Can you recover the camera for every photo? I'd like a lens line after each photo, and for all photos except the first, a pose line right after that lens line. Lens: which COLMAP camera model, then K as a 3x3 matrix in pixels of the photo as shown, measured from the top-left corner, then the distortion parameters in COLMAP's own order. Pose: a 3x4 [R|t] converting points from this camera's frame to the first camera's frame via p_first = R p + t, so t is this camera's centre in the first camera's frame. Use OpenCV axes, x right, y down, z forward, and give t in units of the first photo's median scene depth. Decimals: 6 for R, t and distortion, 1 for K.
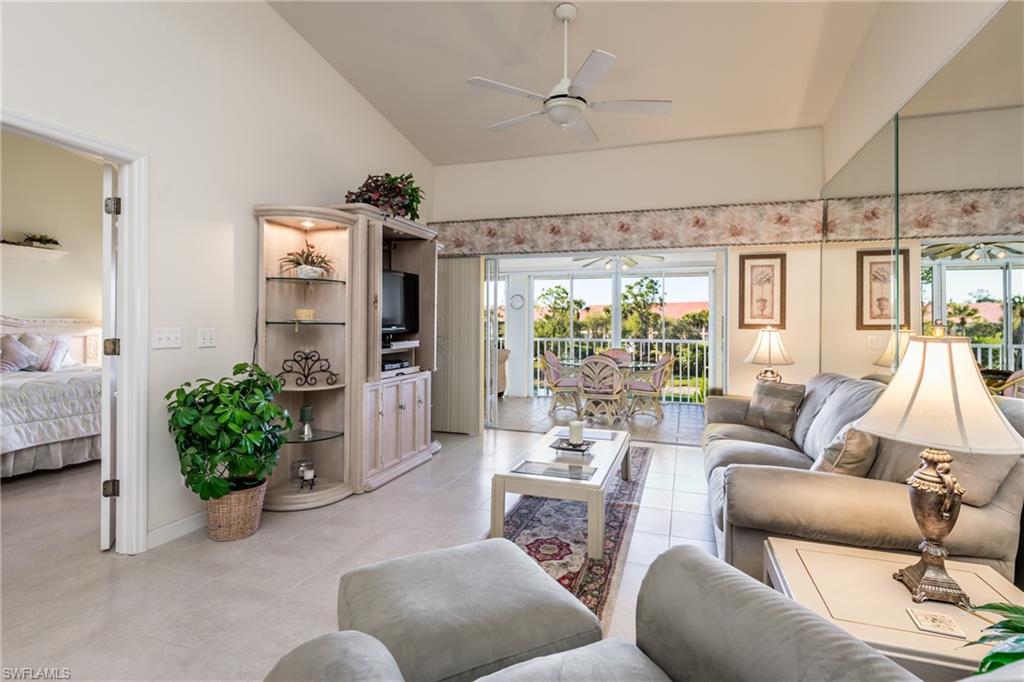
lens RADIAL K [[492.8, 0, 513.7], [0, 492.8, 332.0], [0, 0, 1]] dist [0.002702, 0.000362]
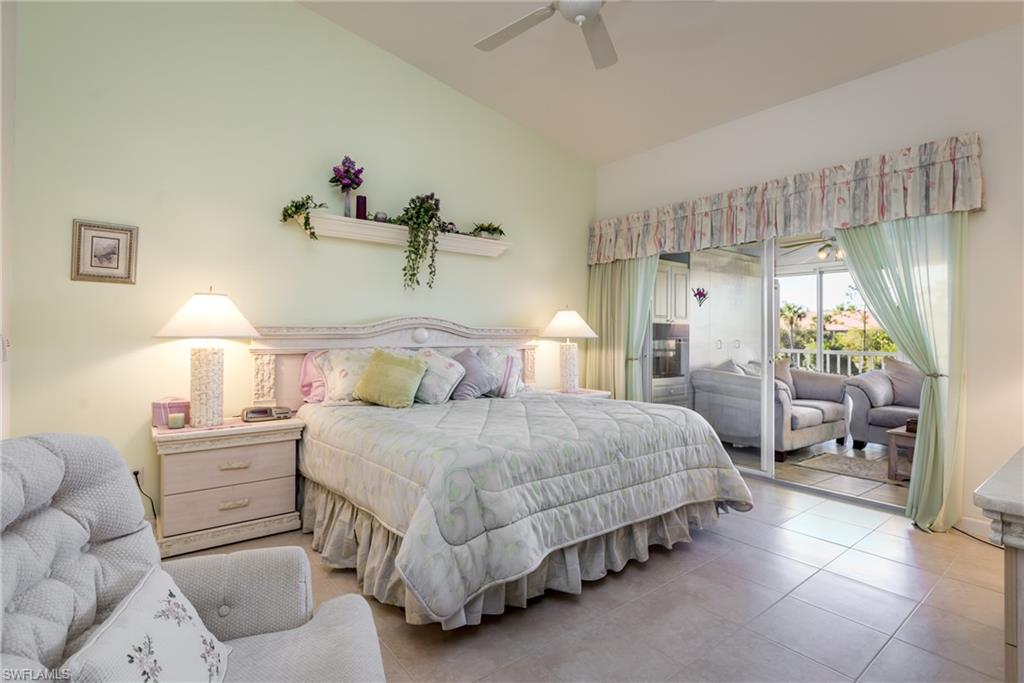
lens RADIAL K [[492.8, 0, 511.4], [0, 492.8, 334.9], [0, 0, 1]] dist [0.002702, 0.000362]
pose [[0.841652, 0.007696, -0.539966, -0.661371], [-0.013615, 0.999883, -0.006972, -0.011978], [0.539849, 0.013220, 0.841658, 0.468294]]
